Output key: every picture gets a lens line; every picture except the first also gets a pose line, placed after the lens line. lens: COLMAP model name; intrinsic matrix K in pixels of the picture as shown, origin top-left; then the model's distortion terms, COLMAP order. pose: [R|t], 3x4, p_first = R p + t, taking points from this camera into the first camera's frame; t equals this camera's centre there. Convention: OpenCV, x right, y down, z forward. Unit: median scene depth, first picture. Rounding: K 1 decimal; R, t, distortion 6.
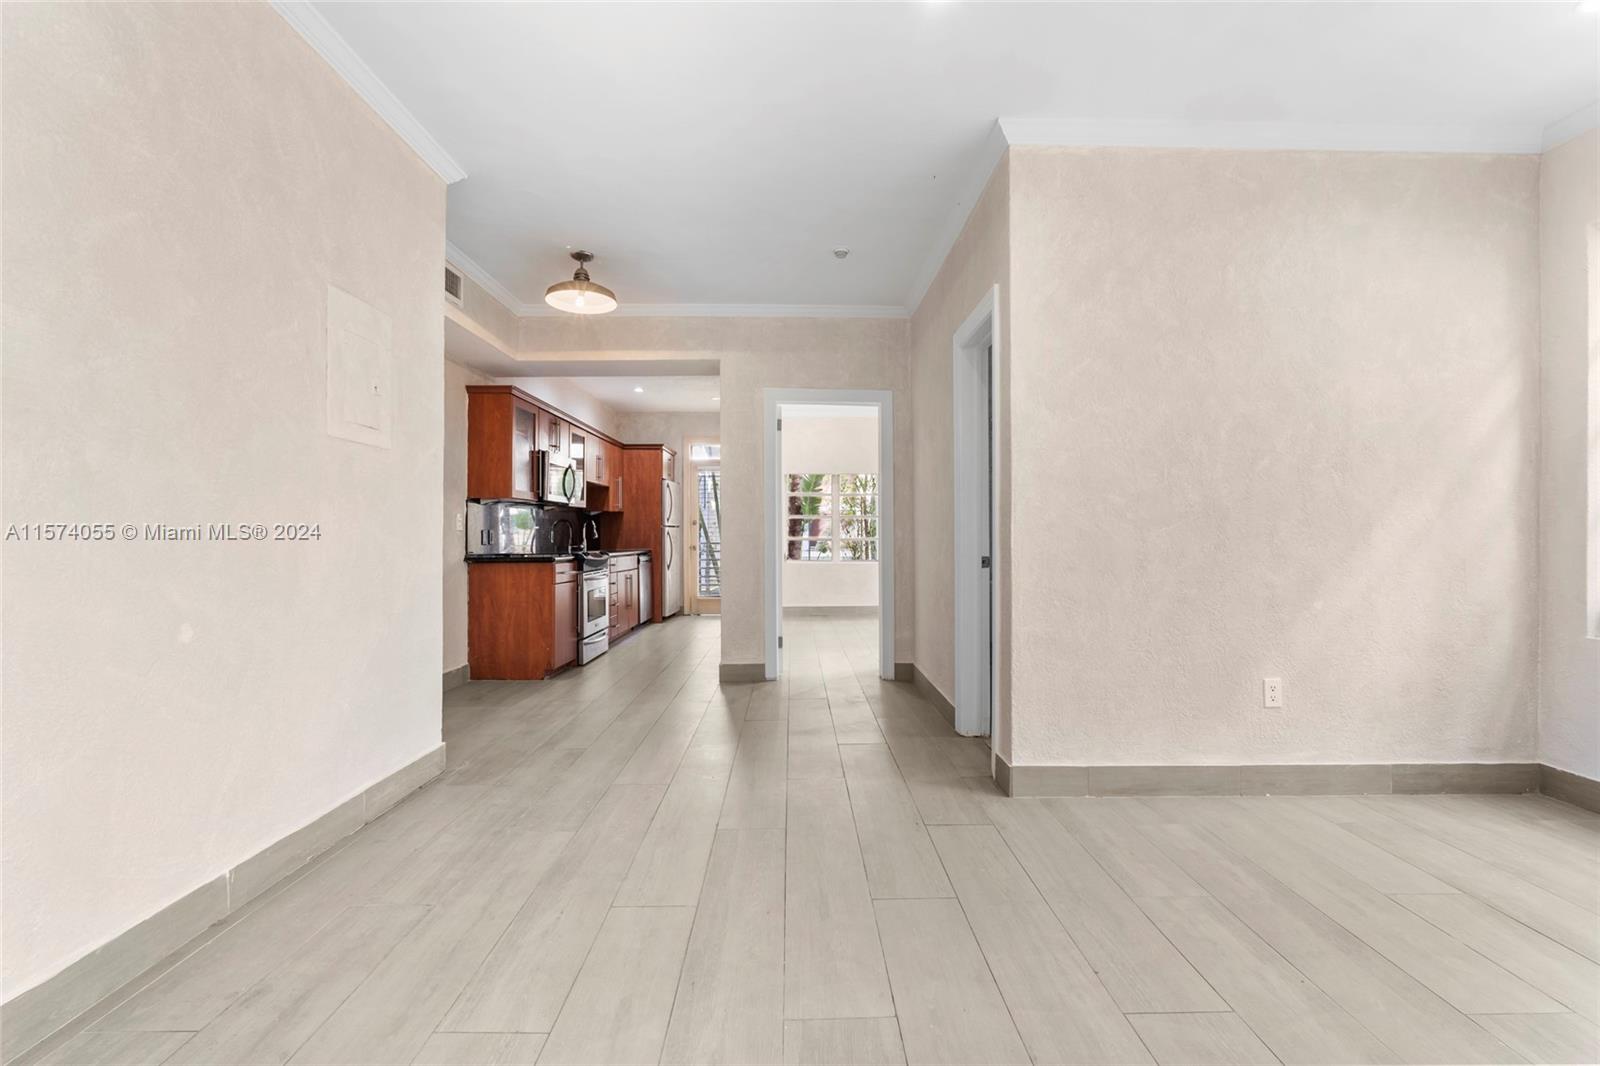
lens RADIAL K [[716.4, 0, 802.3], [0, 716.4, 529.5], [0, 0, 1]] dist [-0.021991, 0.009013]
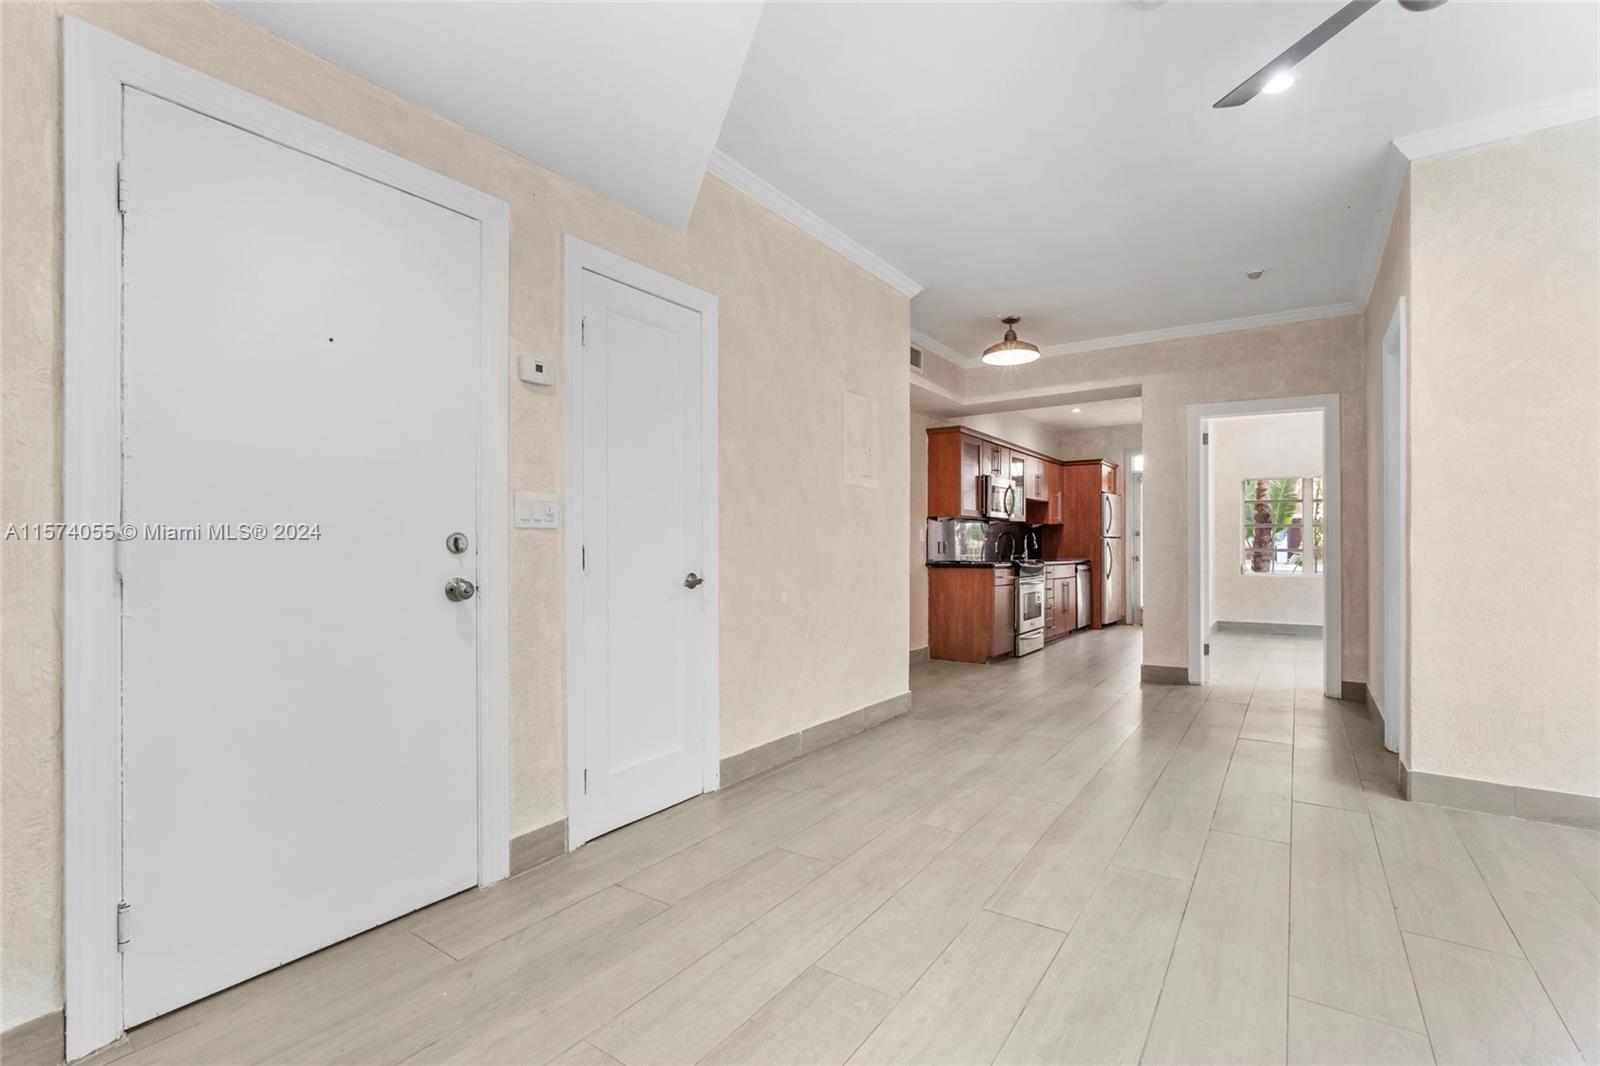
lens RADIAL K [[722.9, 0, 799.1], [0, 722.9, 545.3], [0, 0, 1]] dist [-0.016748, 0.007952]
pose [[0.812658, -0.000029, -0.582741, 0.098506], [0.003831, 0.999979, 0.005293, -0.000586], [0.582729, -0.006534, 0.812640, -0.188541]]
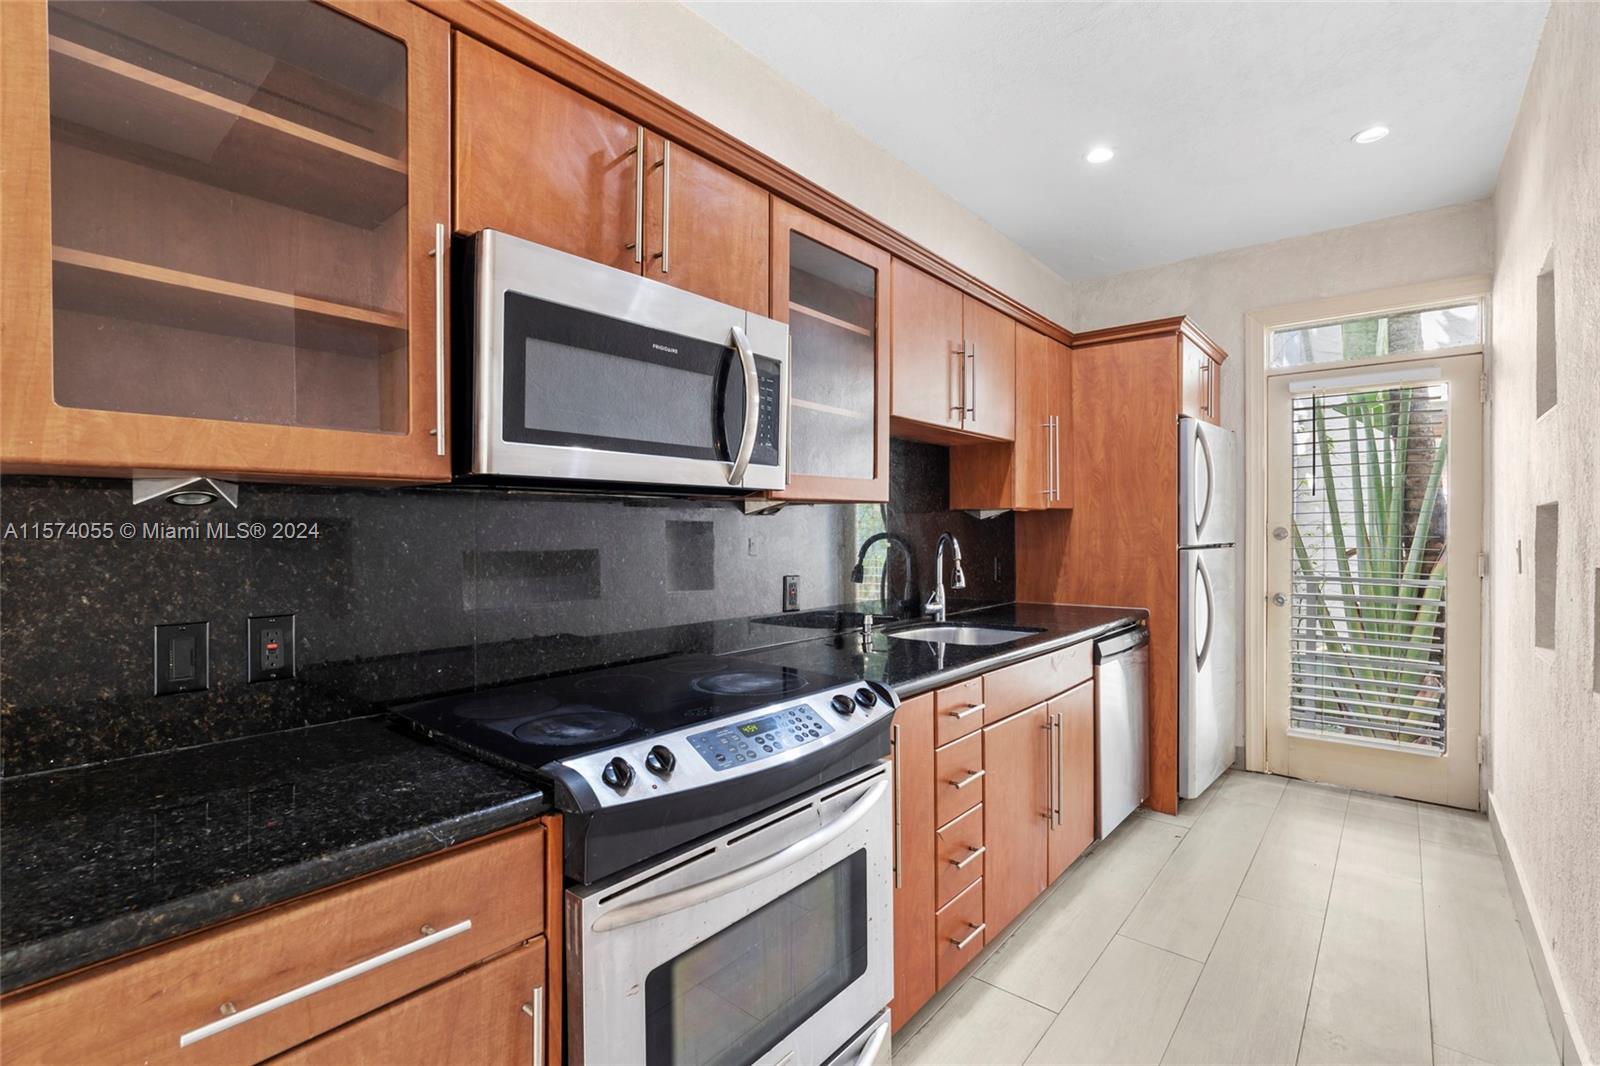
lens RADIAL K [[716.4, 0, 802.3], [0, 716.4, 529.5], [0, 0, 1]] dist [-0.021991, 0.009013]
pose [[0.757924, 0.004327, -0.652328, -0.177321], [0.002810, 0.999947, 0.009898, -0.029566], [0.652336, -0.009335, 0.757872, 1.008510]]
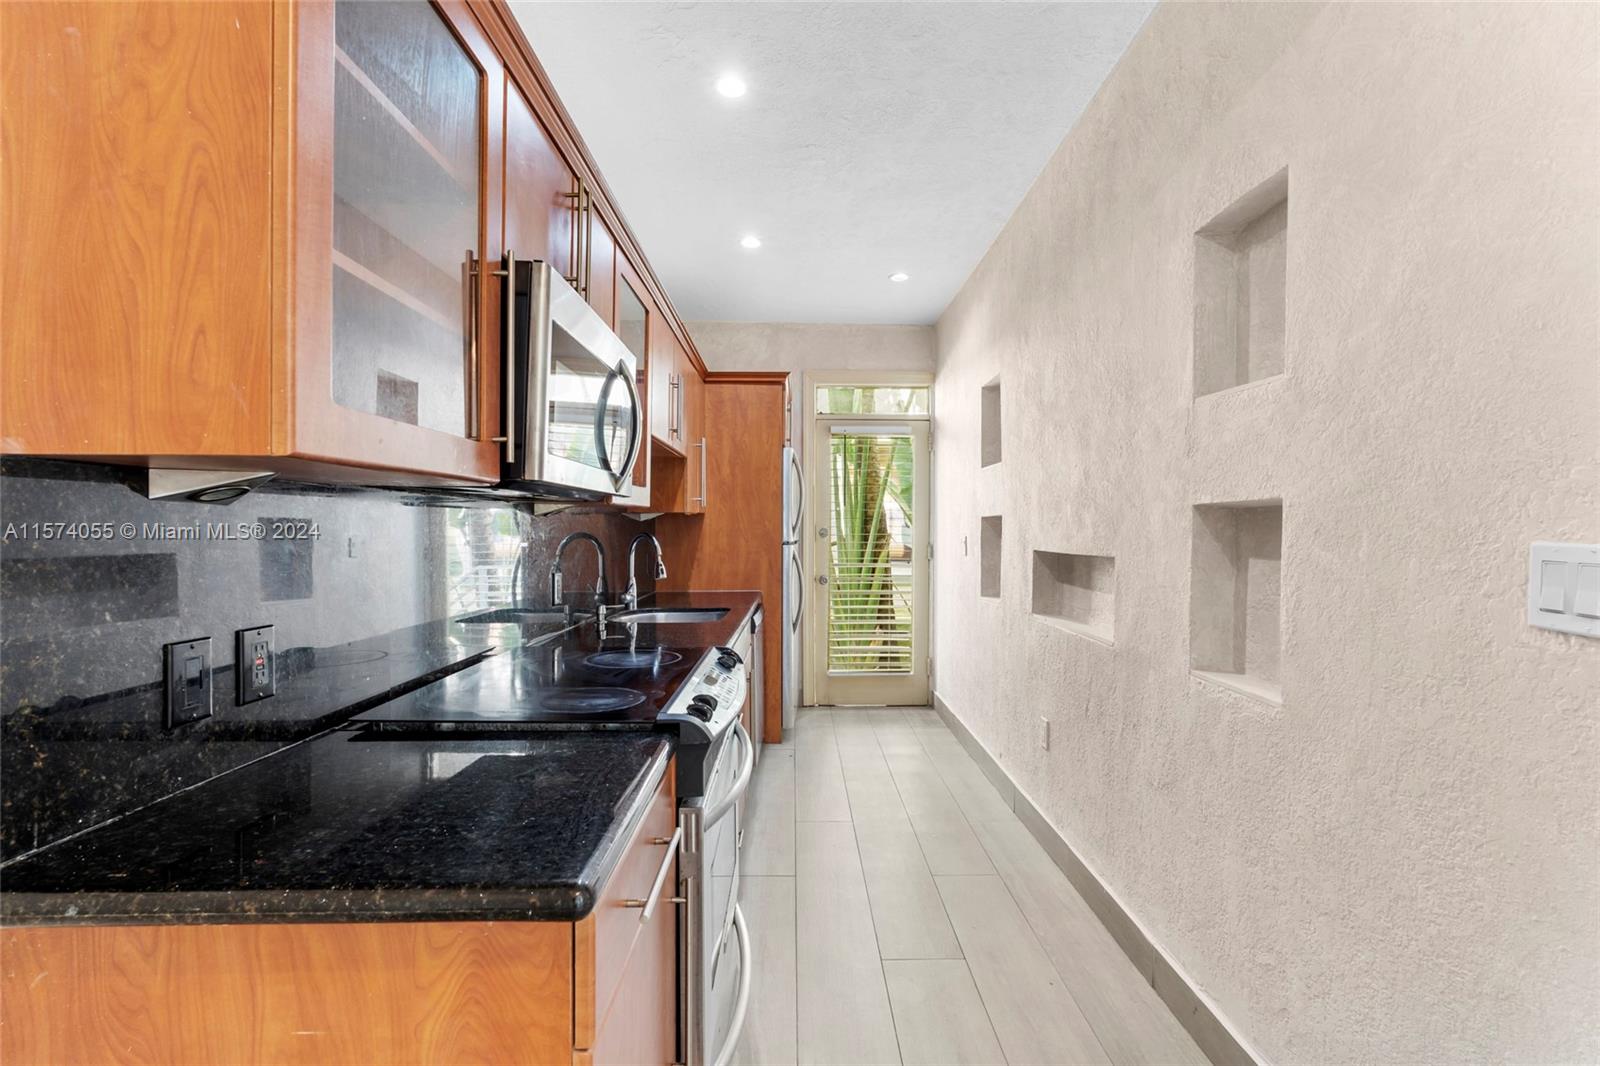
lens RADIAL K [[714.2, 0, 803.6], [0, 714.2, 536.0], [0, 0, 1]] dist [-0.020913, 0.009698]
pose [[0.999974, 0.005984, 0.003909, -0.306598], [-0.006052, 0.999827, 0.017581, -0.030460], [-0.003804, -0.017604, 0.999838, 0.862809]]
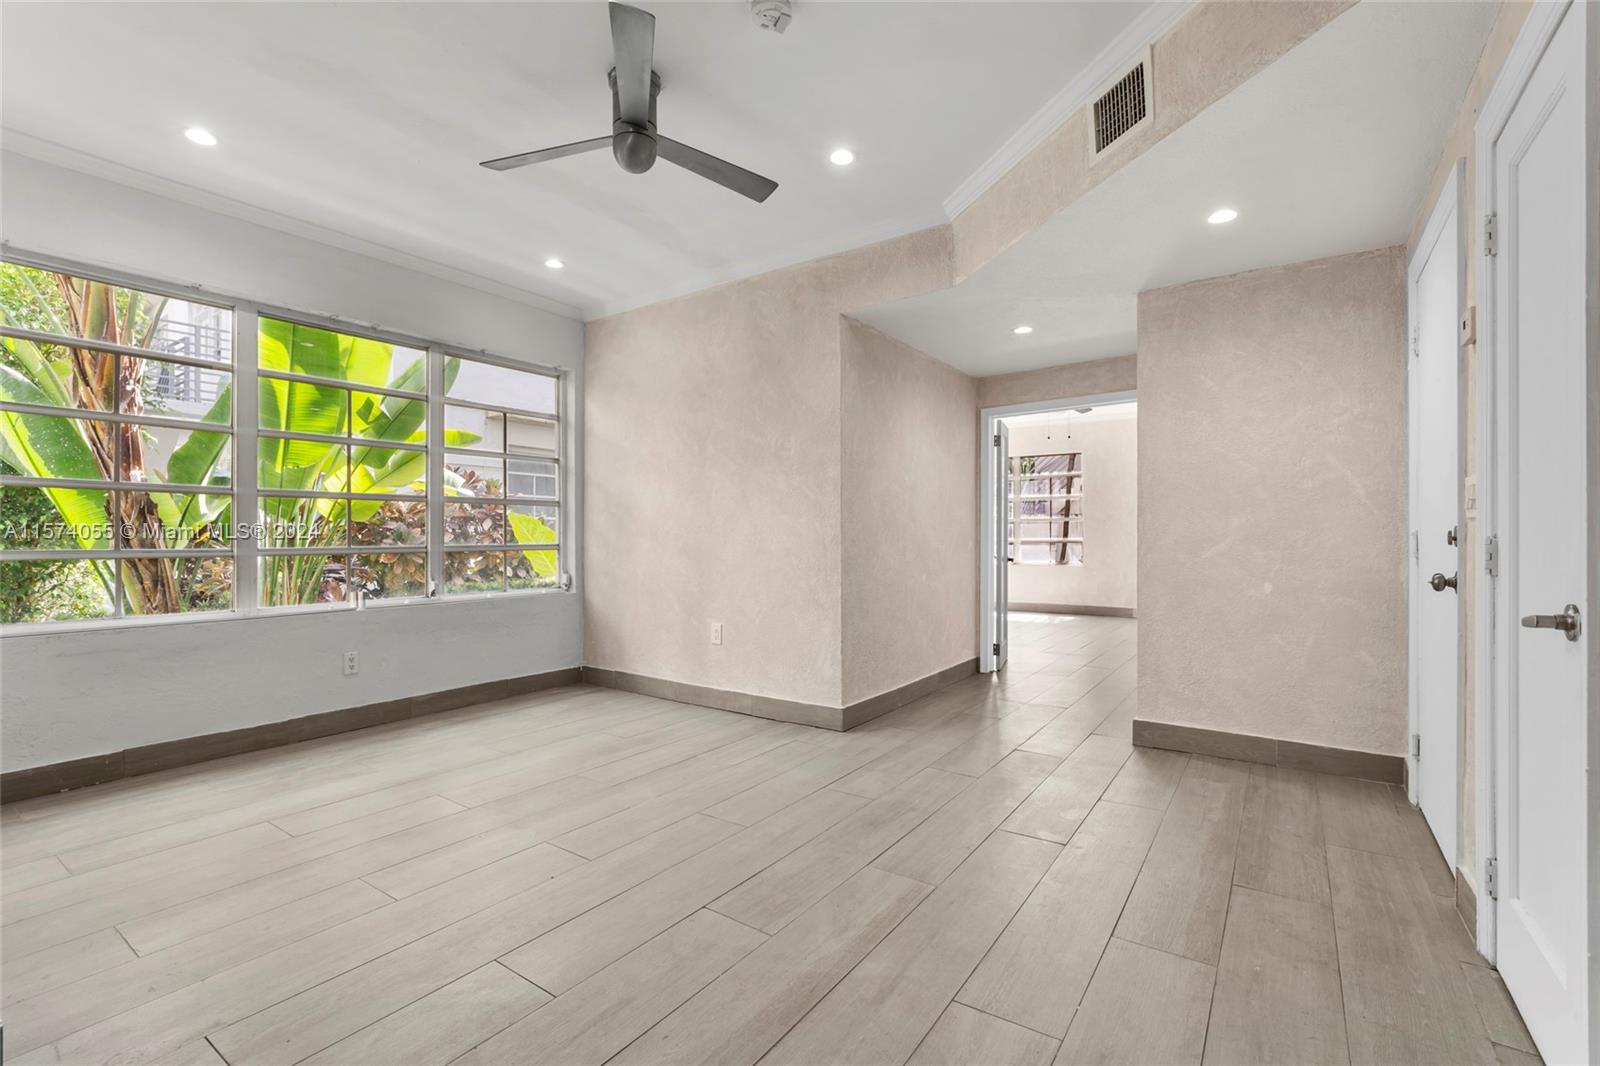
lens RADIAL K [[711.4, 0, 800.0], [0, 711.4, 533.0], [0, 0, 1]] dist [-0.016783, 0.008919]
pose [[-0.812346, 0.001694, 0.583173, -0.232221], [-0.002308, 0.999979, -0.006121, 0.000725], [-0.583171, -0.006318, -0.812325, 0.587244]]
